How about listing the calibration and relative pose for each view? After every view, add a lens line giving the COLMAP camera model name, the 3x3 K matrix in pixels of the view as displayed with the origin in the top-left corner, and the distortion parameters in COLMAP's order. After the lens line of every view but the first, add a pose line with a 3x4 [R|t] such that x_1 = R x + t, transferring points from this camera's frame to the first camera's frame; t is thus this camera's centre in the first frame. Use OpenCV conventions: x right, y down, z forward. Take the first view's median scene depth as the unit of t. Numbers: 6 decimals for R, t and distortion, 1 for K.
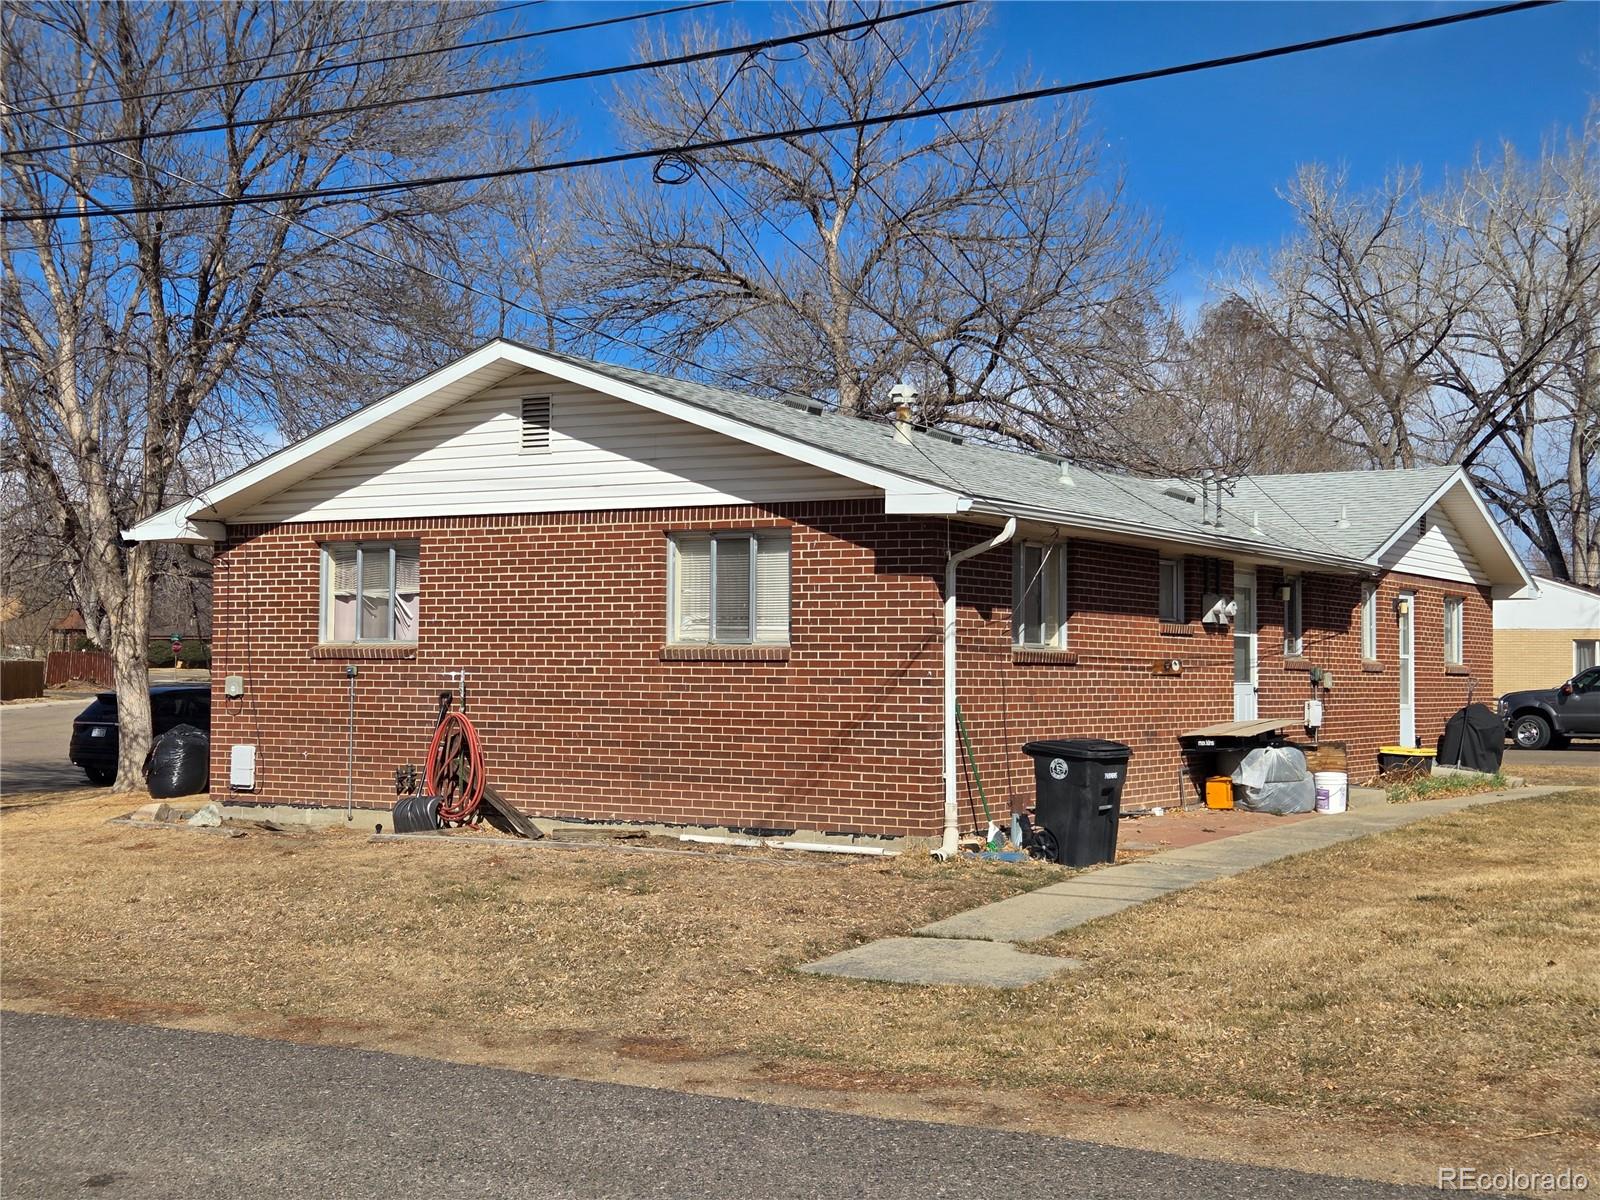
lens RADIAL K [[2256.9, 0, 796.9], [0, 2256.9, 597.8], [0, 0, 1]] dist [0.082959, 0.000000]
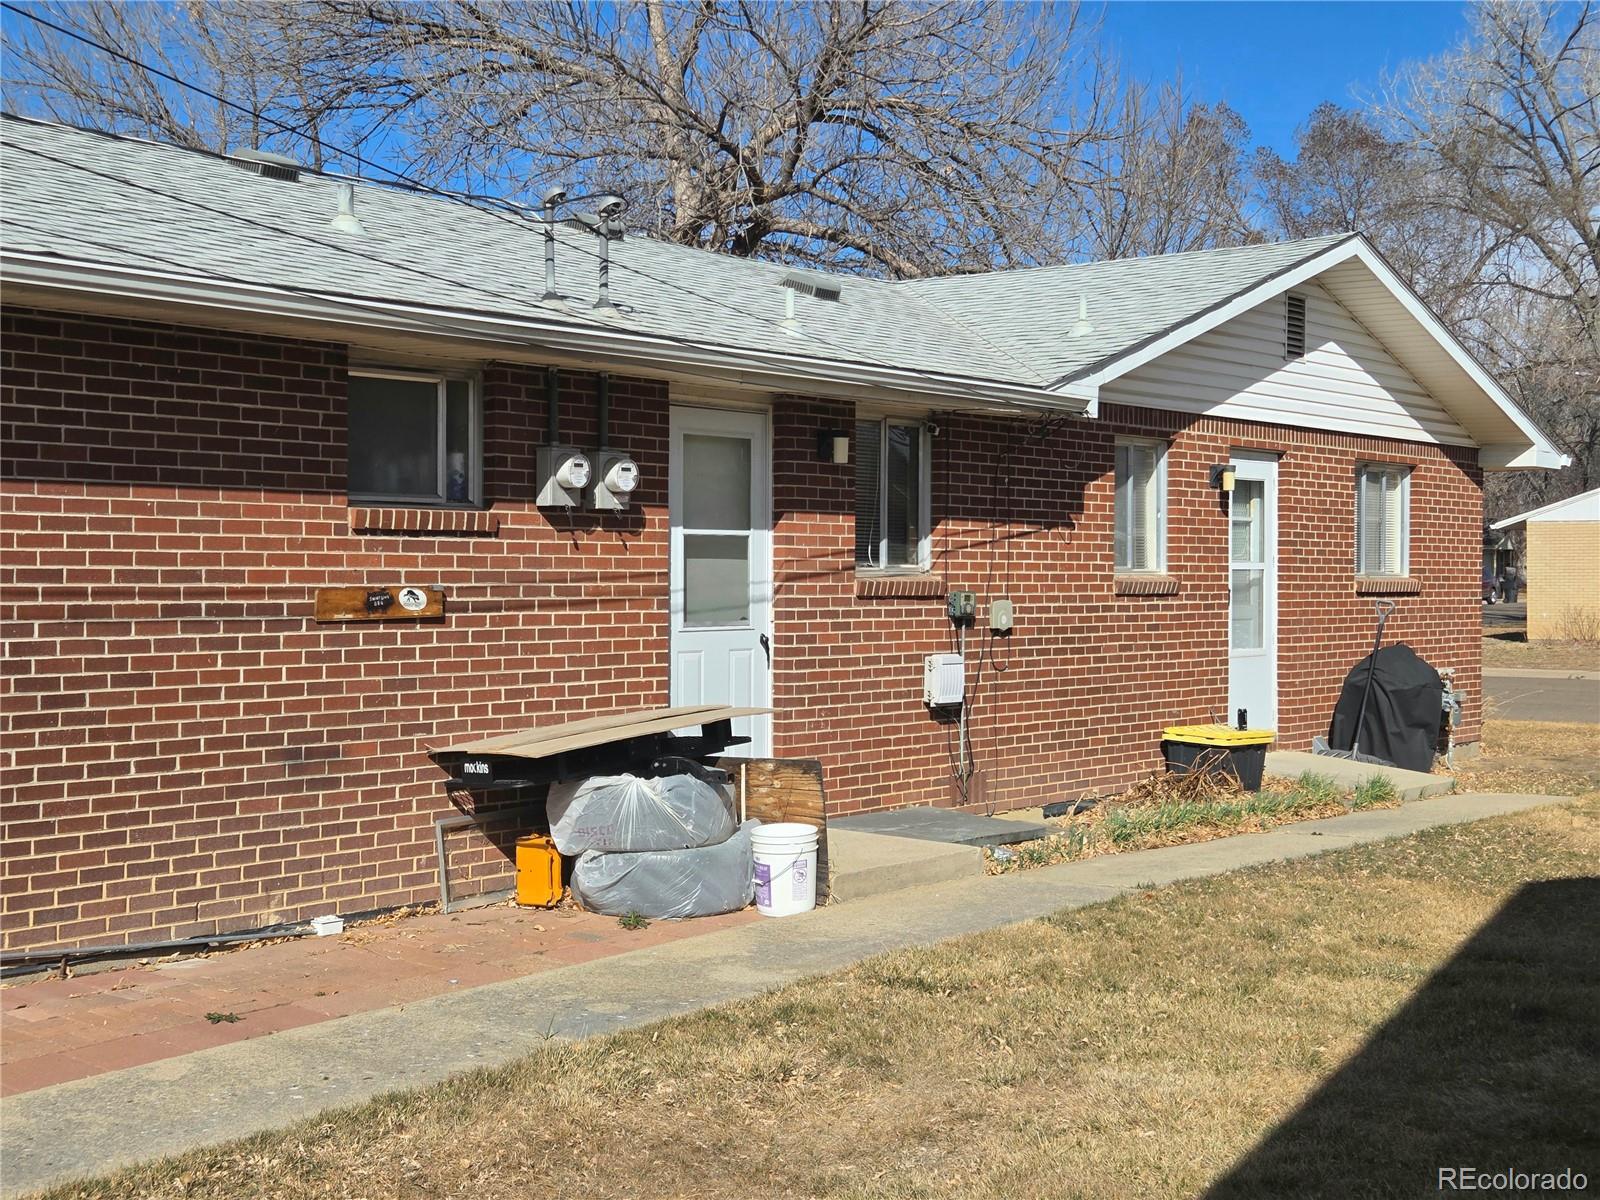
lens RADIAL K [[2256.9, 0, 802.9], [0, 2256.9, 603.9], [0, 0, 1]] dist [0.082959, 0.000000]
pose [[0.992541, -0.003637, -0.121859, 0.257176], [0.009377, 0.998872, 0.046558, 0.008621], [0.121553, -0.047354, 0.991455, 0.471796]]
